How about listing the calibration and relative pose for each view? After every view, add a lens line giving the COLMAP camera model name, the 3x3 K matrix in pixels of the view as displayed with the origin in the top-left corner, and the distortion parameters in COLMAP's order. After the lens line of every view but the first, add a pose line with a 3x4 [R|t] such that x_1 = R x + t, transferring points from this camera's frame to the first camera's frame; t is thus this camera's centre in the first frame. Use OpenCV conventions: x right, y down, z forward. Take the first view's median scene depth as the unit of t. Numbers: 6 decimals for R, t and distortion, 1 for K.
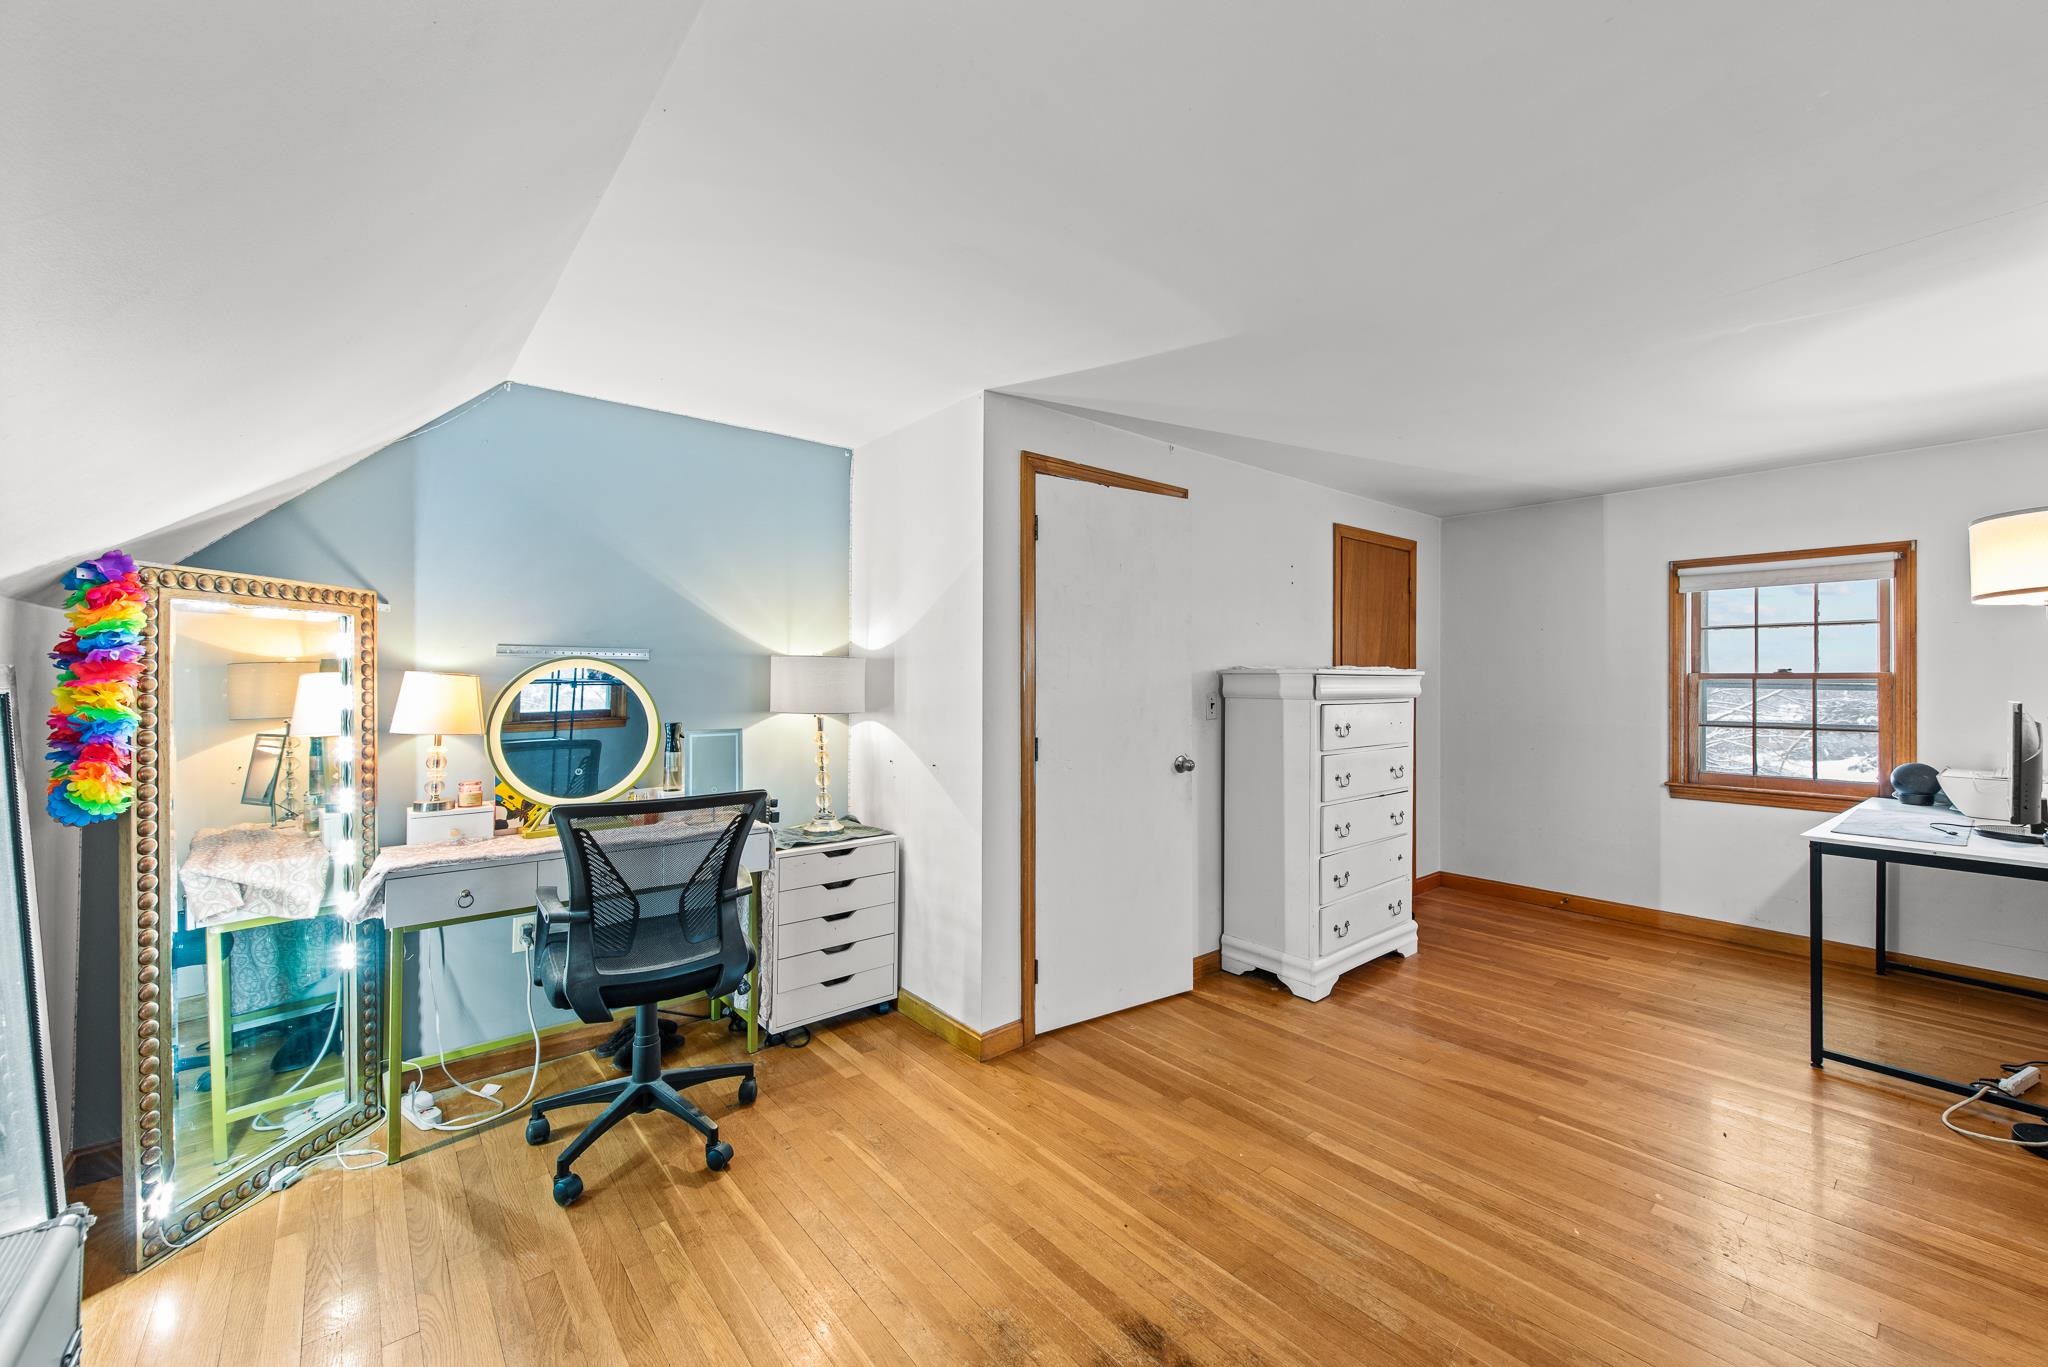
lens RADIAL K [[800.3, 0, 1032.0], [0, 800.3, 685.9], [0, 0, 1]] dist [0.015339, -0.006568]
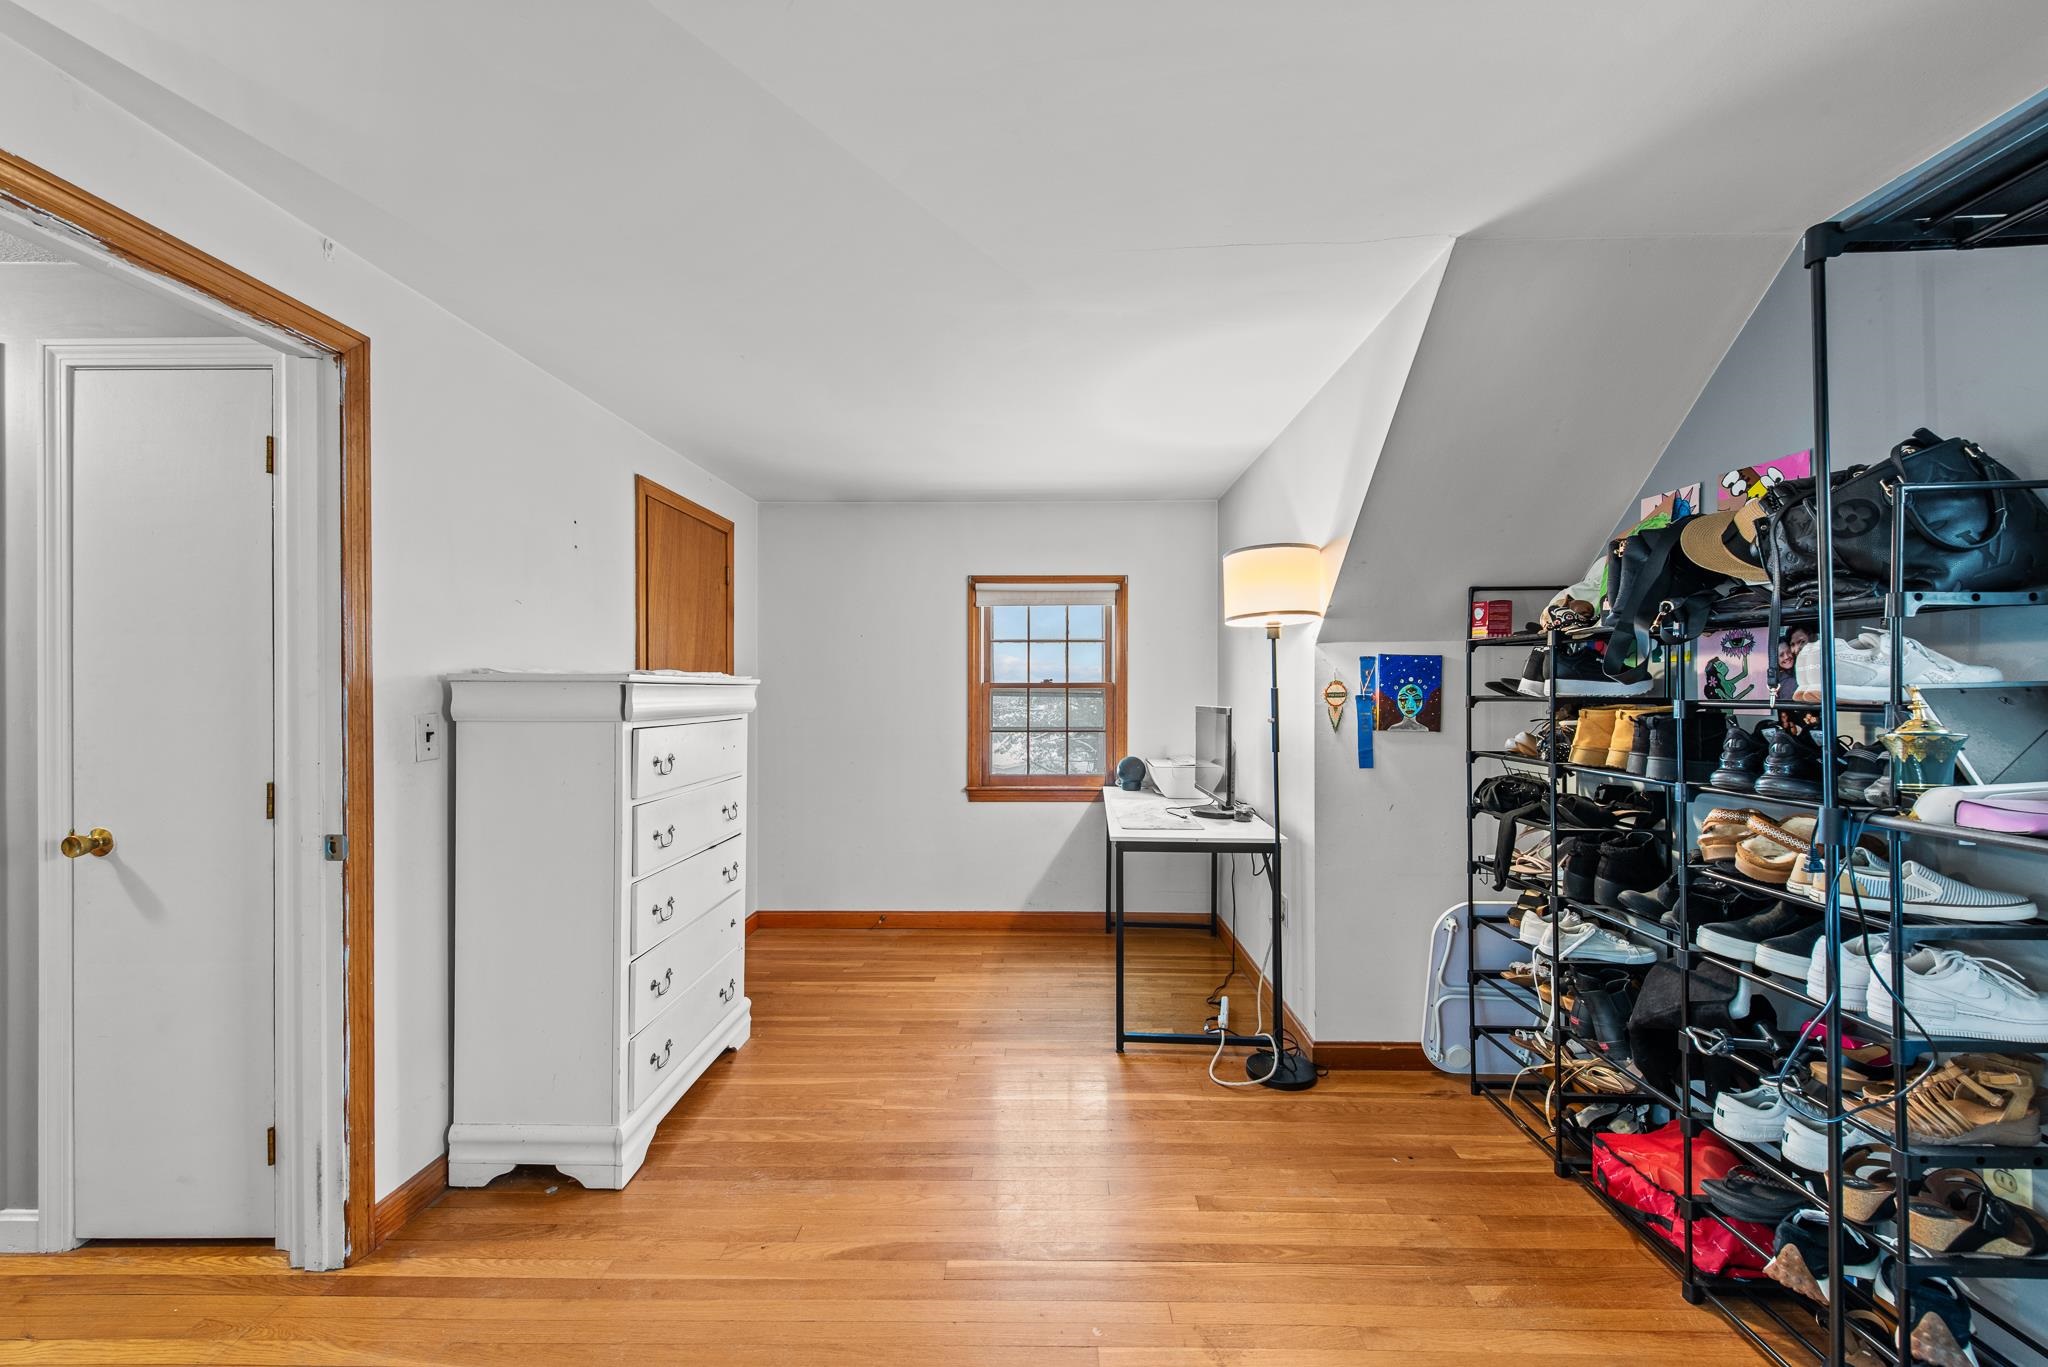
lens RADIAL K [[800.3, 0, 1032.0], [0, 800.3, 685.9], [0, 0, 1]] dist [0.015339, -0.006568]
pose [[0.657161, 0.000028, 0.753751, 0.073675], [0.008772, 0.999932, -0.007685, -0.003226], [-0.753700, 0.011662, 0.657116, 0.294163]]
